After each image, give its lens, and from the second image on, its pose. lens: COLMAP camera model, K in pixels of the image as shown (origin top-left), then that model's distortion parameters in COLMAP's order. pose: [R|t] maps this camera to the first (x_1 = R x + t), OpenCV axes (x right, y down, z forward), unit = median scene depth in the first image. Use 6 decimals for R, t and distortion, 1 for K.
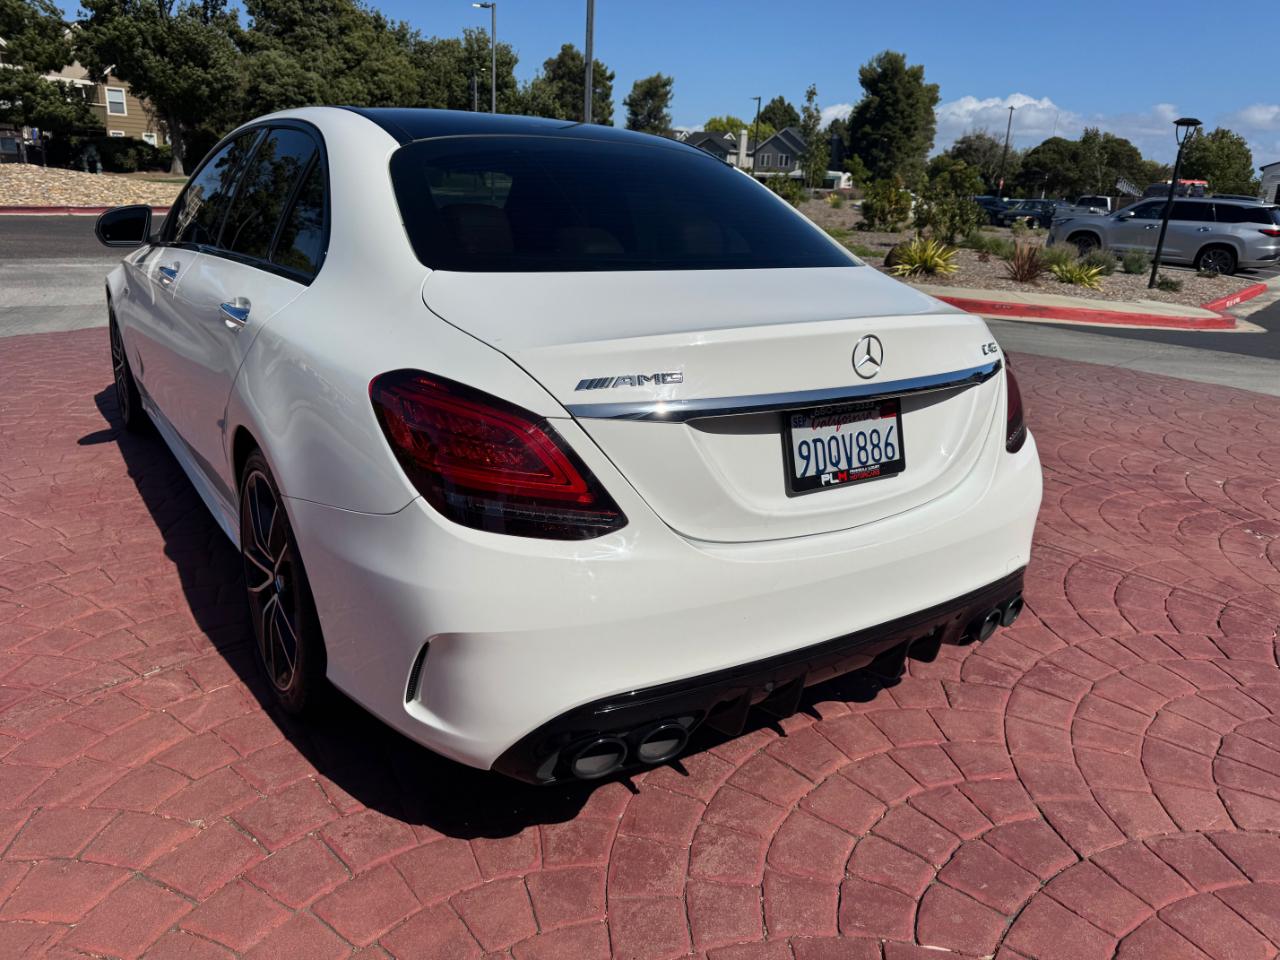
lens RADIAL K [[874.3, 0, 598.4], [0, 874.3, 487.0], [0, 0, 1]] dist [0.028623, -0.048940]
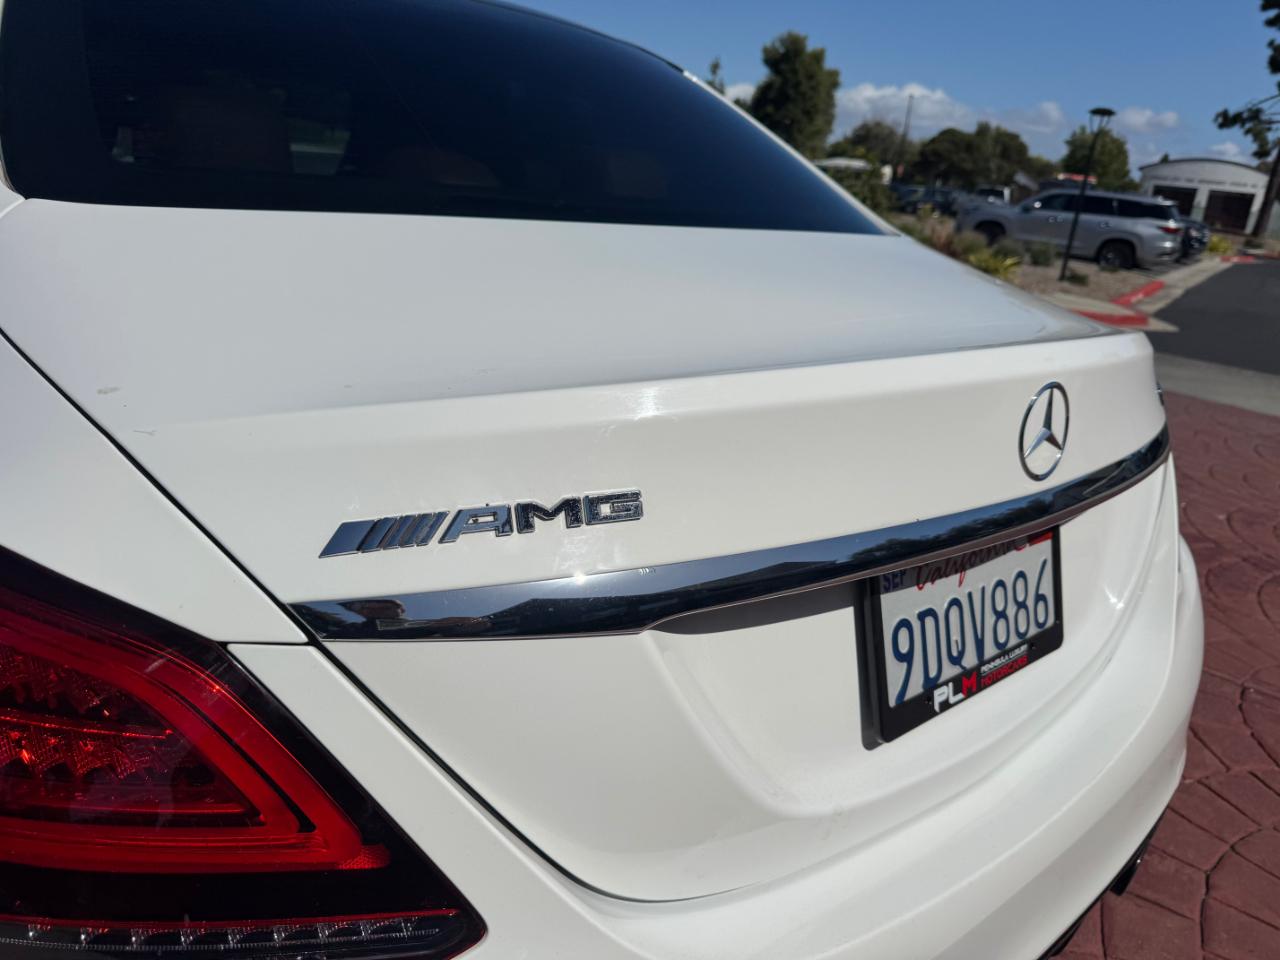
lens RADIAL K [[906.7, 0, 633.7], [0, 906.7, 481.3], [0, 0, 1]] dist [0.028761, -0.040087]
pose [[0.988405, 0.006920, 0.151682, 0.019292], [-0.009246, 0.999850, 0.014638, -0.075880], [-0.151558, -0.015870, 0.988321, 0.341174]]
